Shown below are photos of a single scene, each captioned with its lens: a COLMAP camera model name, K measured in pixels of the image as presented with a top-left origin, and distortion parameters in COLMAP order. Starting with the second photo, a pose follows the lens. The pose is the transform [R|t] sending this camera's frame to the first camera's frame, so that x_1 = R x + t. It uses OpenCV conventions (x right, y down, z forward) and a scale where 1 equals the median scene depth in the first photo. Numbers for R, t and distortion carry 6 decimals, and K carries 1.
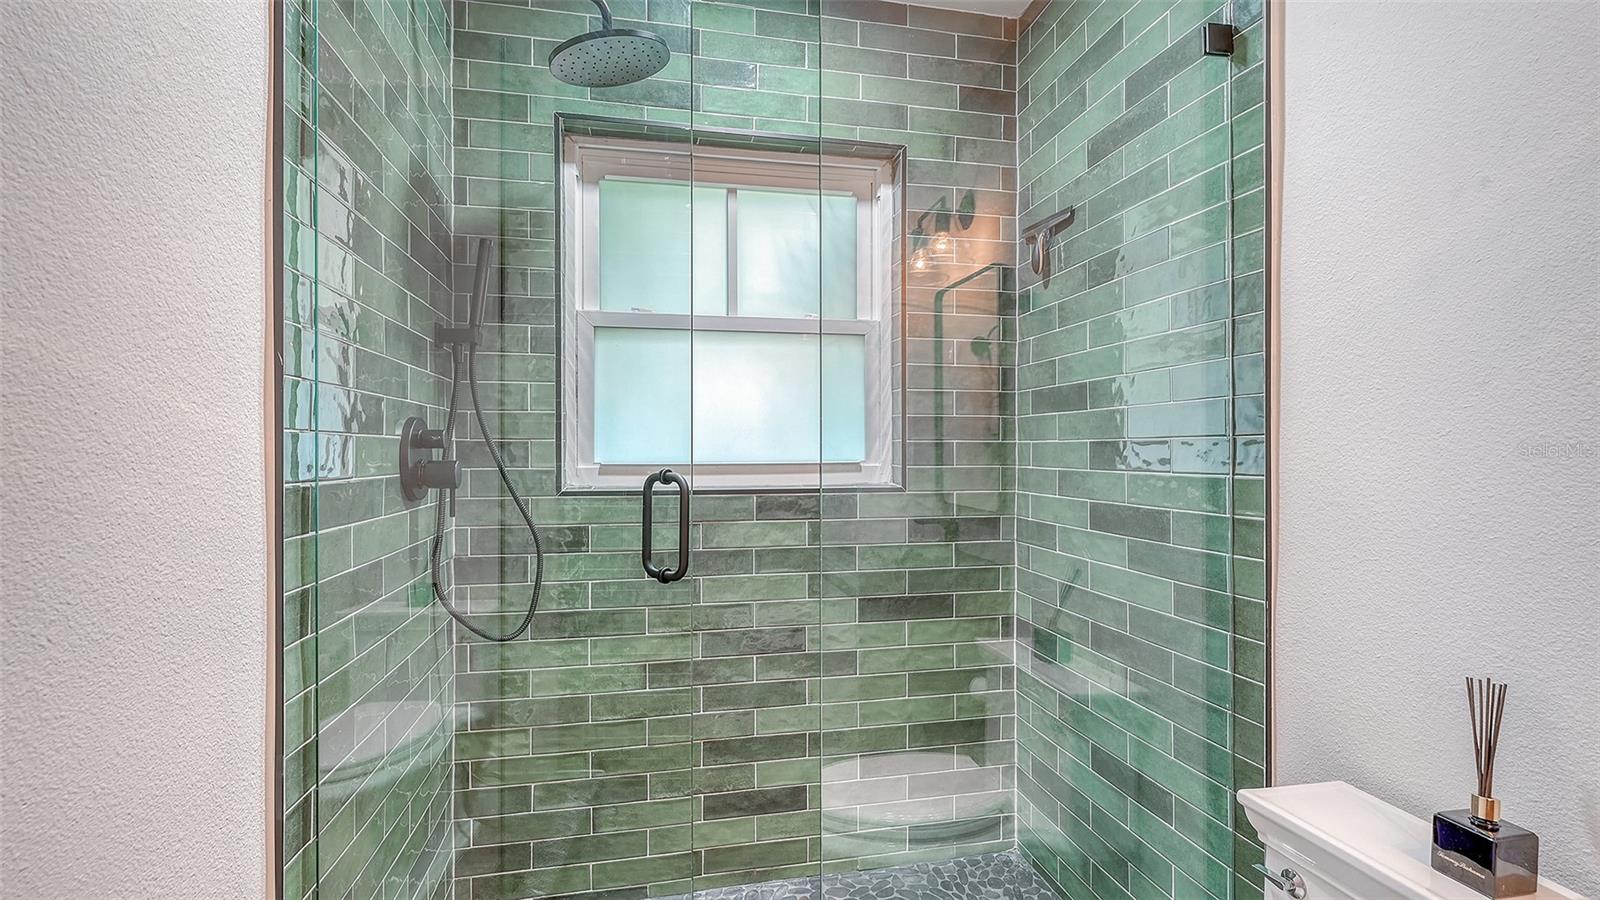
lens RADIAL K [[738.1, 0, 798.1], [0, 738.1, 452.0], [0, 0, 1]] dist [0.001981, -0.004751]
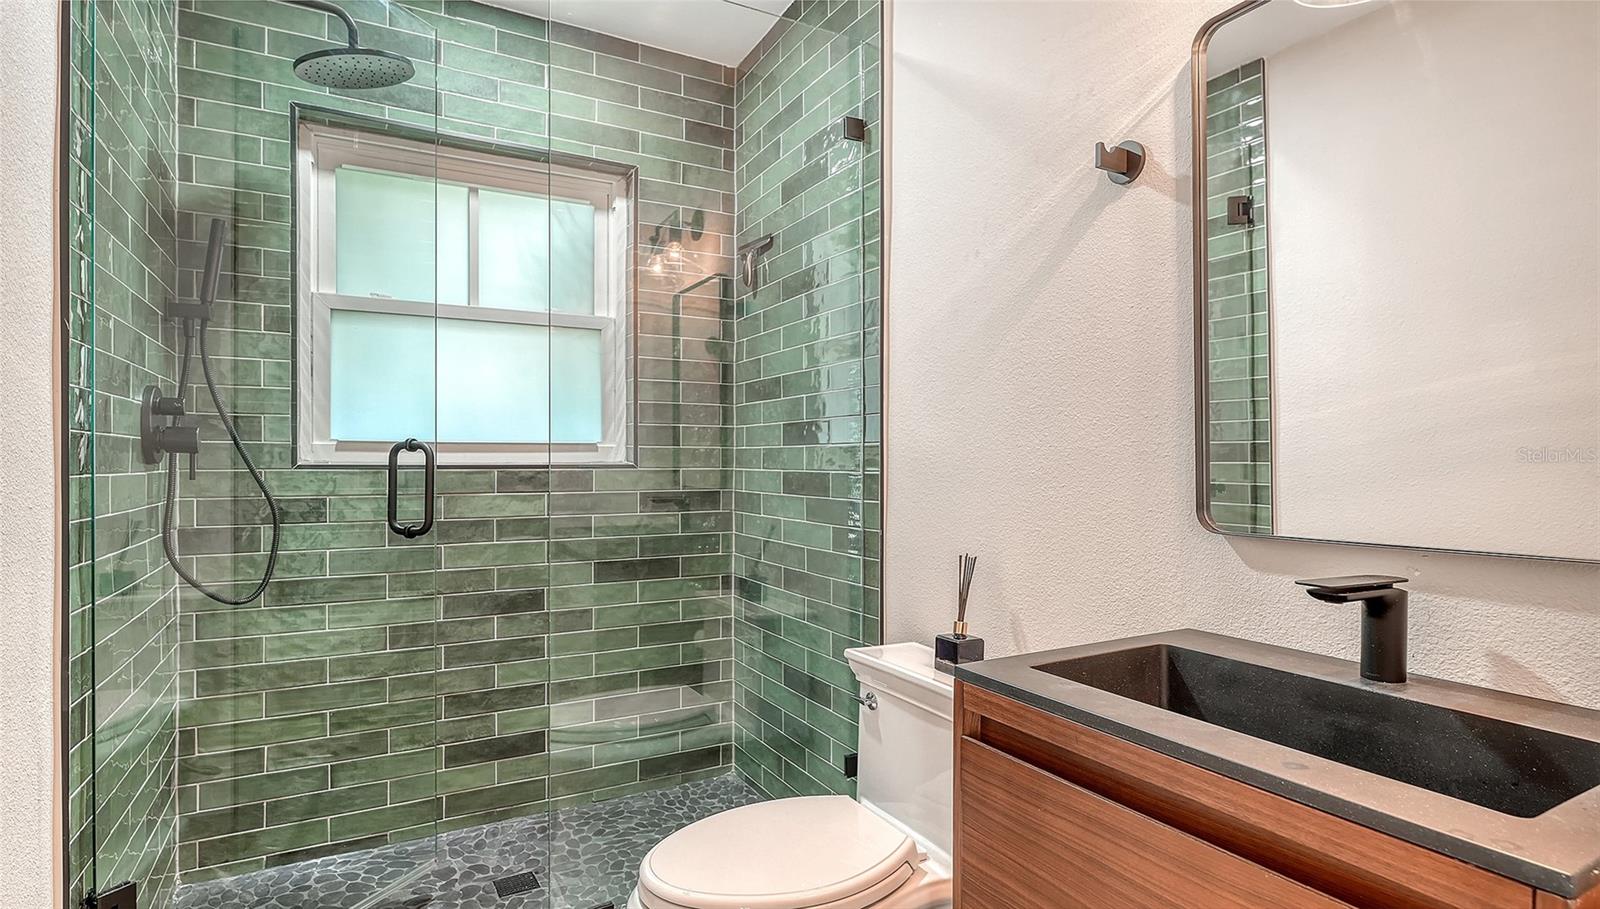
lens RADIAL K [[806.4, 0, 808.2], [0, 806.4, 457.4], [0, 0, 1]] dist [0.003186, -0.000554]
pose [[0.952863, 0.000783, 0.303401, 0.021265], [0.000696, 0.999988, -0.004767, 0.048523], [-0.303401, 0.004753, 0.952851, -0.307655]]
